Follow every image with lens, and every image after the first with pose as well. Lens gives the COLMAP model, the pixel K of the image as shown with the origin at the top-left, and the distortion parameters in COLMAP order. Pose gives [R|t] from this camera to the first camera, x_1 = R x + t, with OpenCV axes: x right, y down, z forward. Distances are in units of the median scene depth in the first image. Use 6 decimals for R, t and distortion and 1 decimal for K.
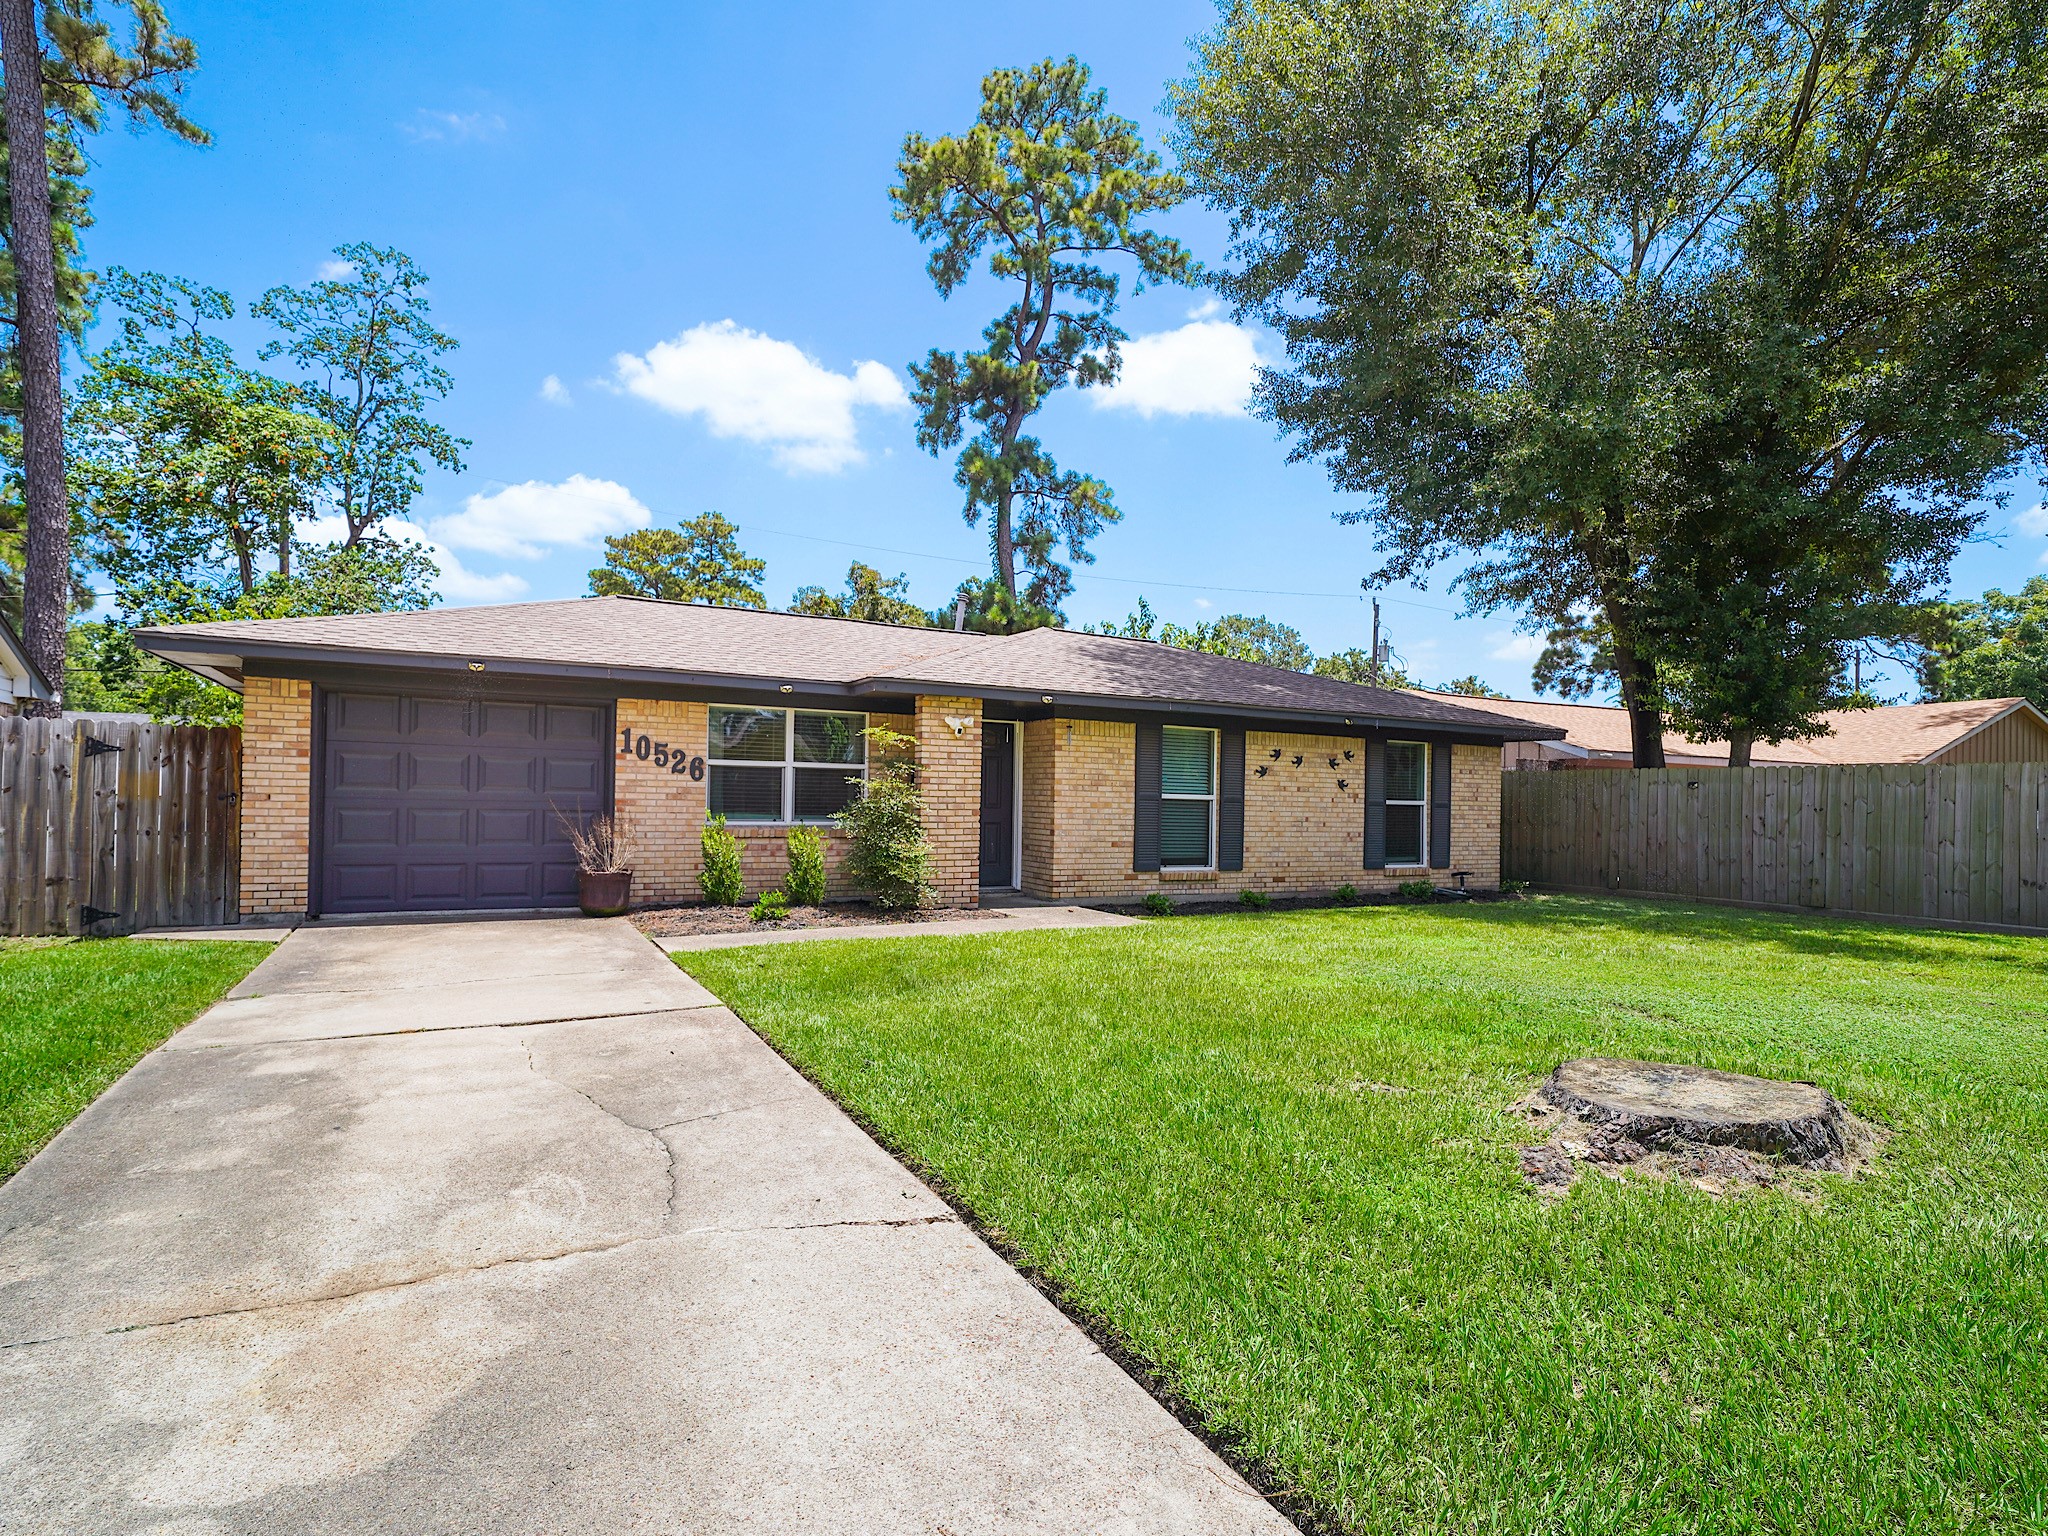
lens RADIAL K [[1025.6, 0, 1023.1], [0, 1025.6, 777.9], [0, 0, 1]] dist [0.017294, 0.001058]
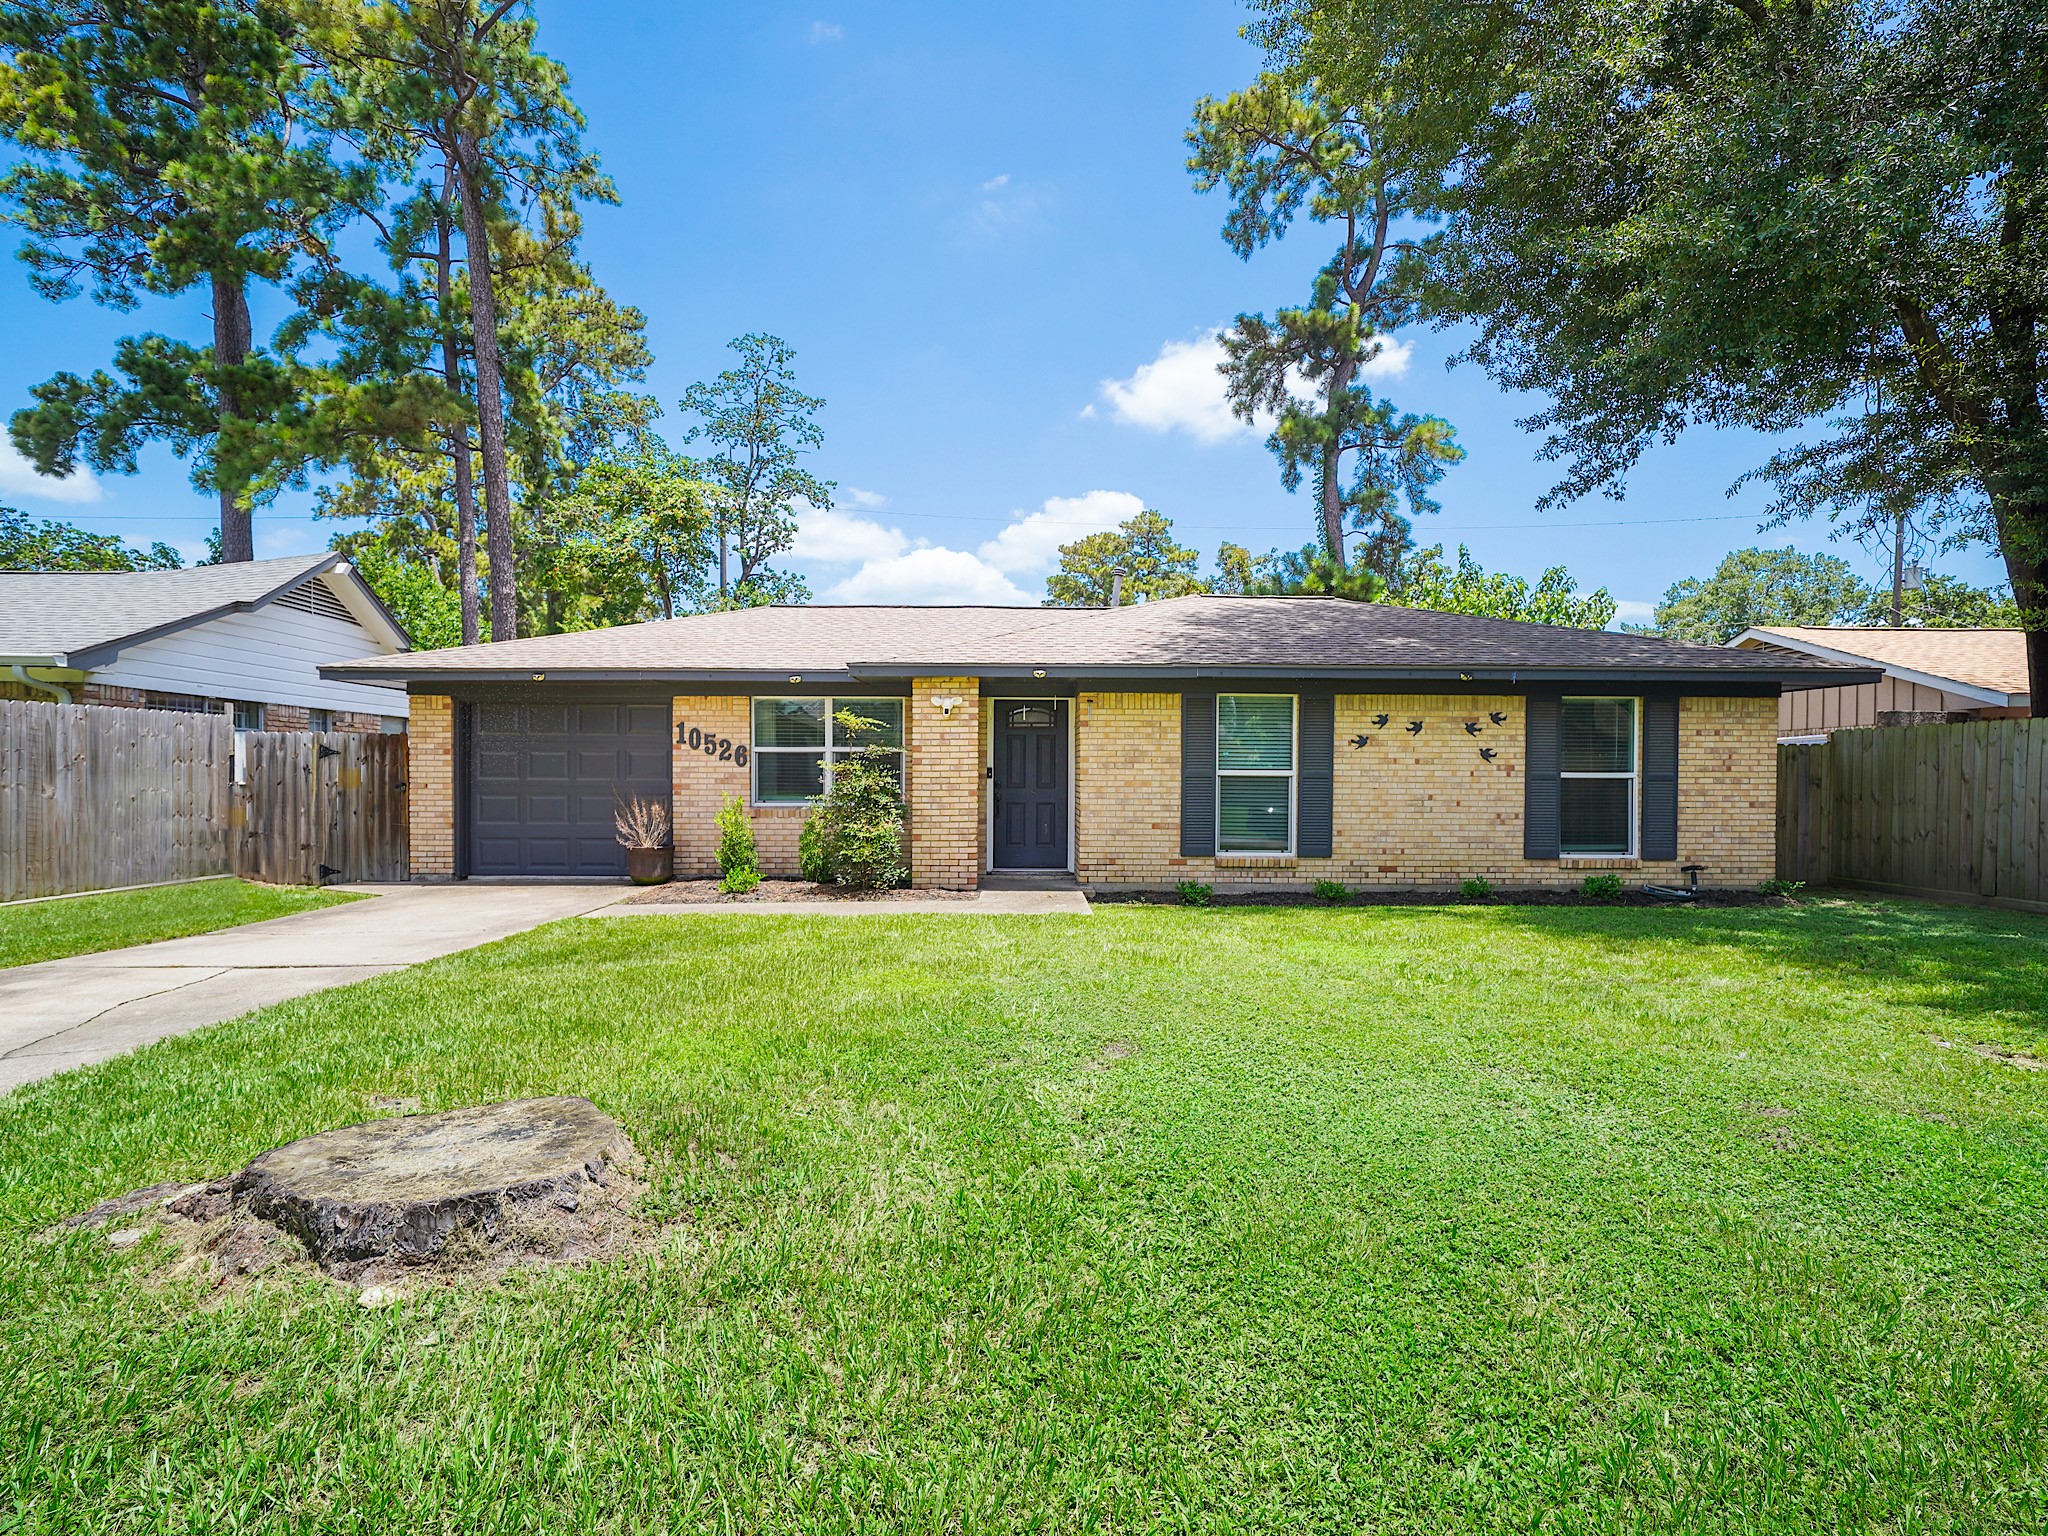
lens RADIAL K [[998.0, 0, 1025.2], [0, 998.0, 776.7], [0, 0, 1]] dist [0.011105, 0.000353]
pose [[0.895132, -0.015423, -0.445535, 0.316816], [0.023308, 0.999654, 0.012223, 0.005511], [0.445192, -0.021325, 0.895181, 0.121130]]
